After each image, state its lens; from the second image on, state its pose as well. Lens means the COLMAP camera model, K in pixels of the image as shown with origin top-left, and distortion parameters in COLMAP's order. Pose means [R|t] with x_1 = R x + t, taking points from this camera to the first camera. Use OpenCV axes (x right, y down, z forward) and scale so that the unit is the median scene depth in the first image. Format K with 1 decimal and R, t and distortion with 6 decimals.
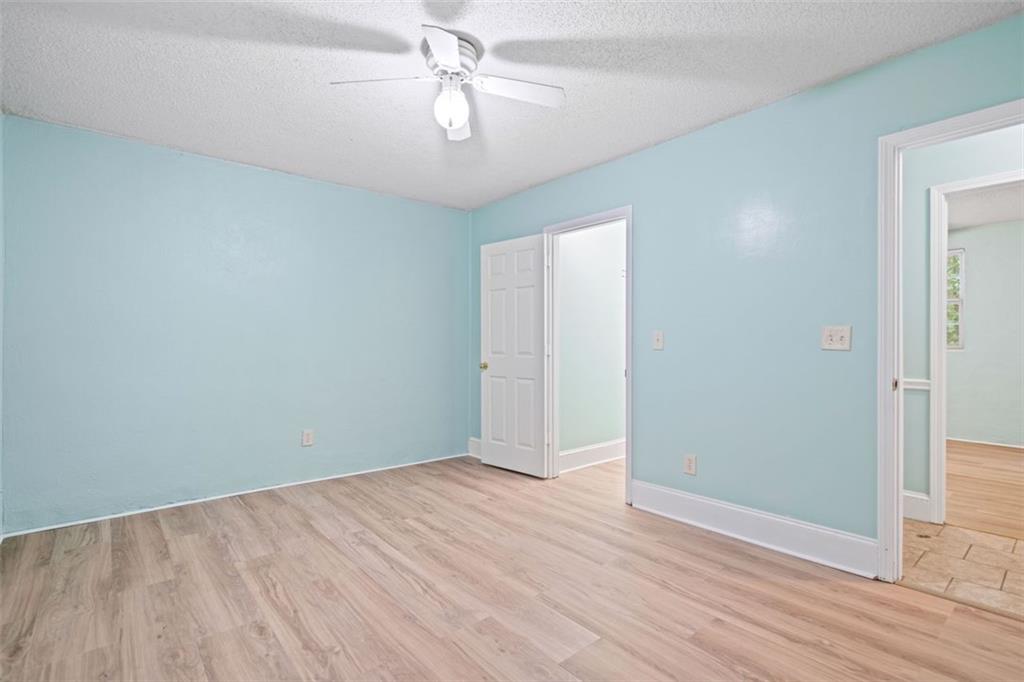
lens RADIAL K [[472.1, 0, 512.0], [0, 472.1, 341.0], [0, 0, 1]] dist [0.000282, 0.000135]
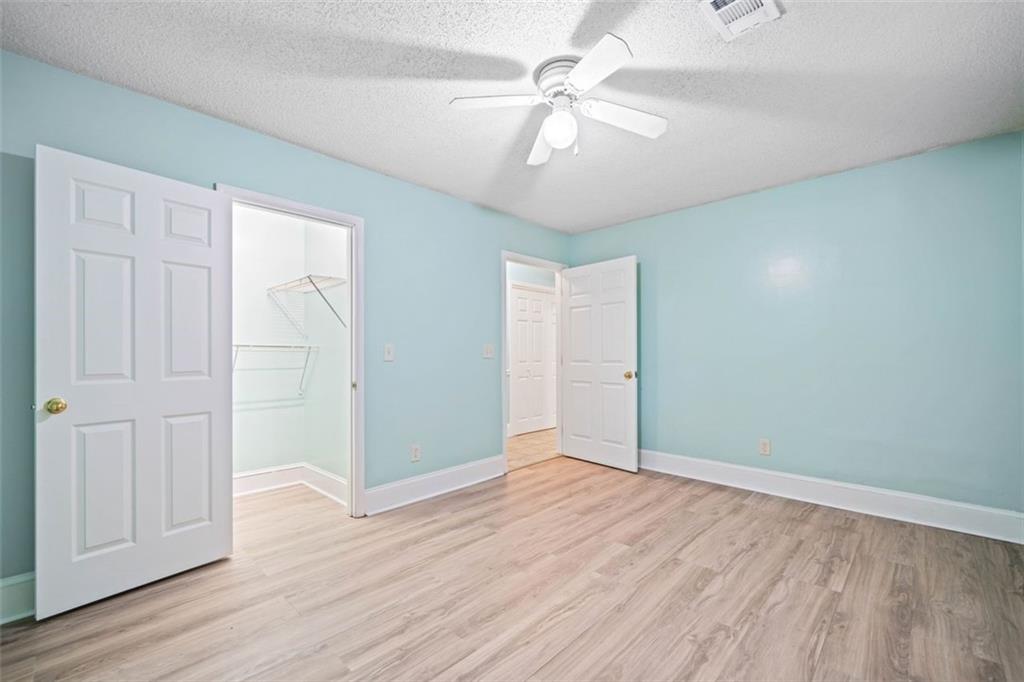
lens RADIAL K [[431.8, 0, 497.3], [0, 431.8, 348.5], [0, 0, 1]] dist [0.000093, -0.000054]
pose [[-0.078091, 0.010335, 0.996893, -0.939674], [0.000722, 0.999947, -0.010310, -0.000029], [-0.996946, -0.000085, -0.078095, 1.073398]]
